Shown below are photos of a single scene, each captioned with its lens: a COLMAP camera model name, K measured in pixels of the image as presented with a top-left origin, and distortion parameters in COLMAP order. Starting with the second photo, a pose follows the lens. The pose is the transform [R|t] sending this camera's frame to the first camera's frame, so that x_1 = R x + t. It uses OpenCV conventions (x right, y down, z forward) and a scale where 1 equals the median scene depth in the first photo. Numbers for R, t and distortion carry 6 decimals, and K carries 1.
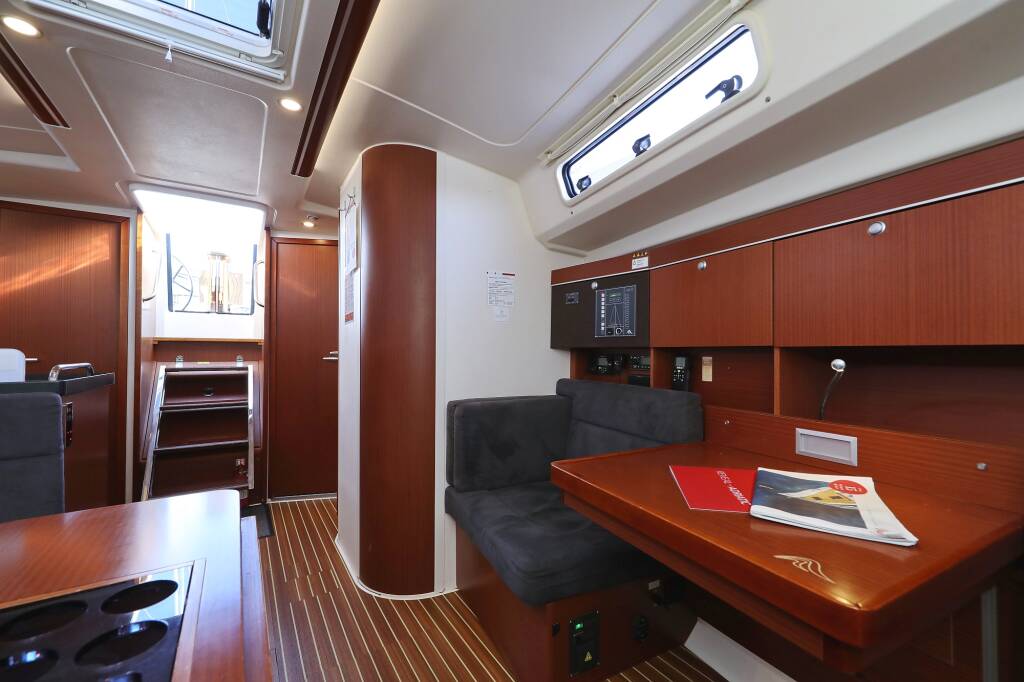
lens RADIAL K [[426.2, 0, 513.0], [0, 426.2, 340.6], [0, 0, 1]] dist [0.014582, -0.000075]
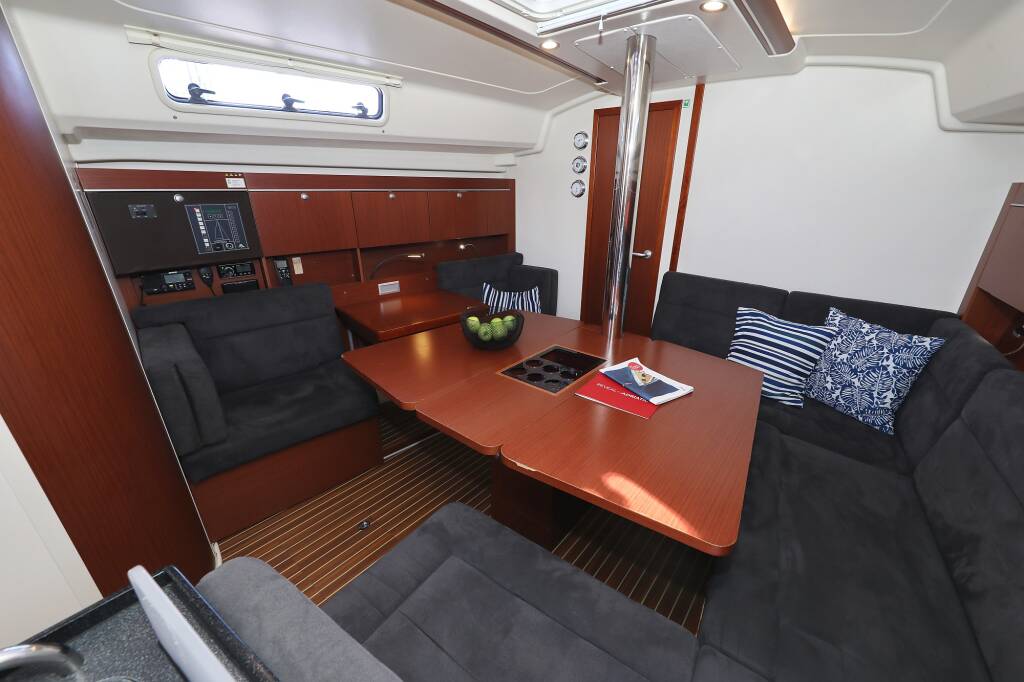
lens RADIAL K [[388.5, 0, 520.5], [0, 388.5, 393.0], [0, 0, 1]] dist [0.000750, 0.000739]
pose [[-0.298008, -0.449471, 0.842121, -1.078589], [-0.022975, 0.885327, 0.464401, -0.181083], [-0.954287, 0.119047, -0.274161, 0.595816]]
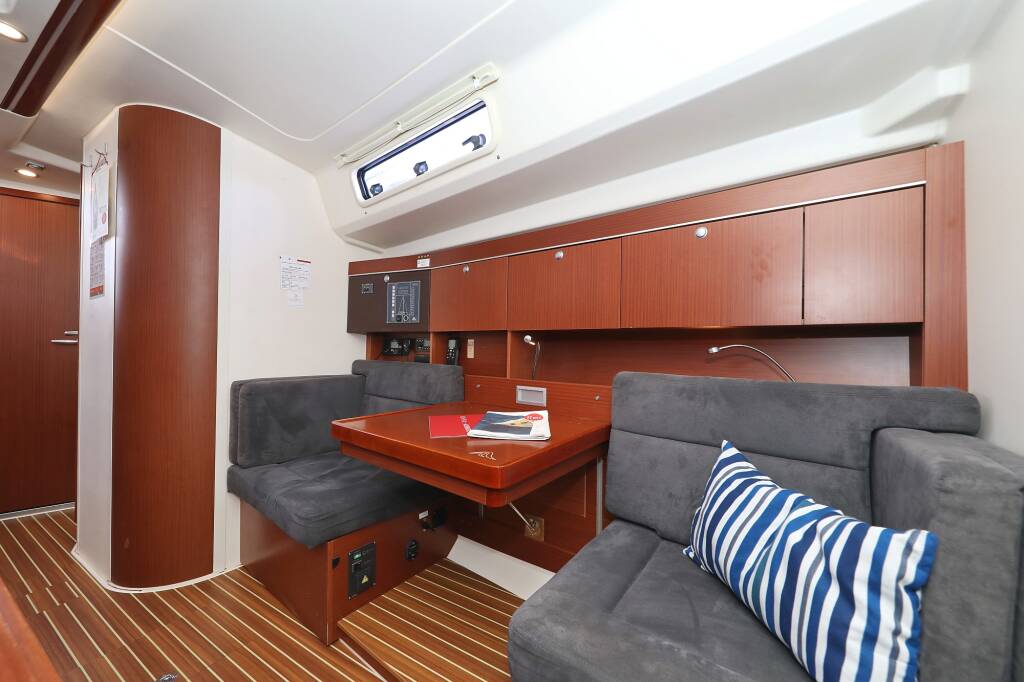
lens RADIAL K [[388.5, 0, 516.9], [0, 388.5, 343.6], [0, 0, 1]] dist [0.000750, 0.000739]
pose [[0.895897, 0.014621, 0.444022, 0.044111], [-0.023498, 0.999619, 0.014495, 0.026648], [-0.443641, -0.023420, 0.895899, -0.123950]]
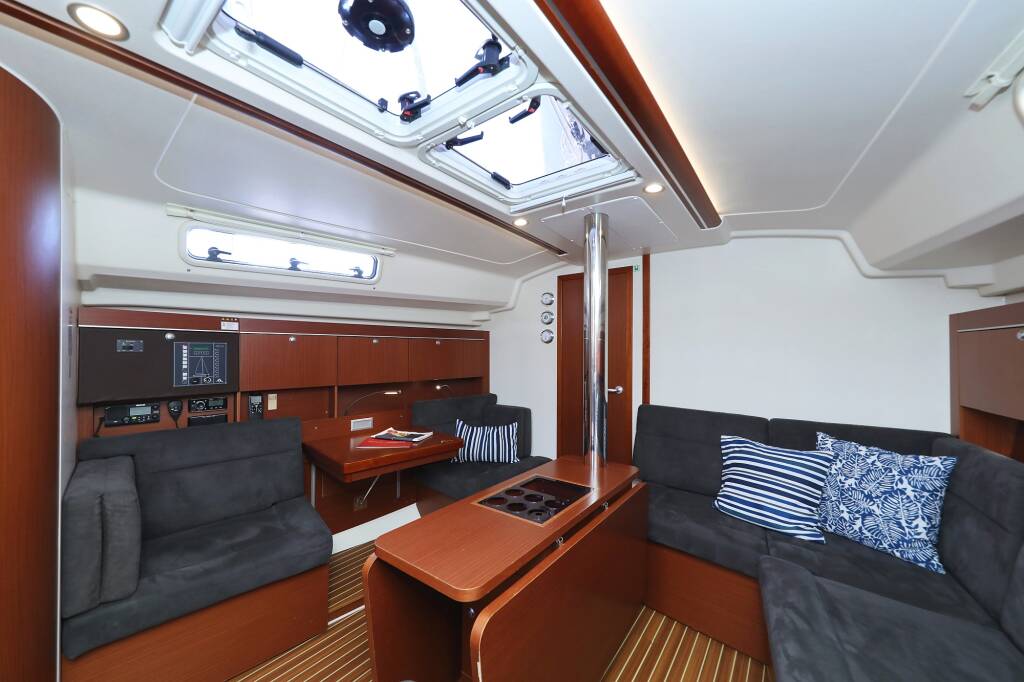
lens RADIAL K [[387.0, 0, 500.5], [0, 387.0, 386.4], [0, 0, 1]] dist [0.000656, -0.000746]
pose [[-0.320489, -0.087203, 0.943230, -1.030330], [-0.022957, 0.996176, 0.084298, -0.115608], [-0.946974, 0.005363, -0.321266, 0.593802]]
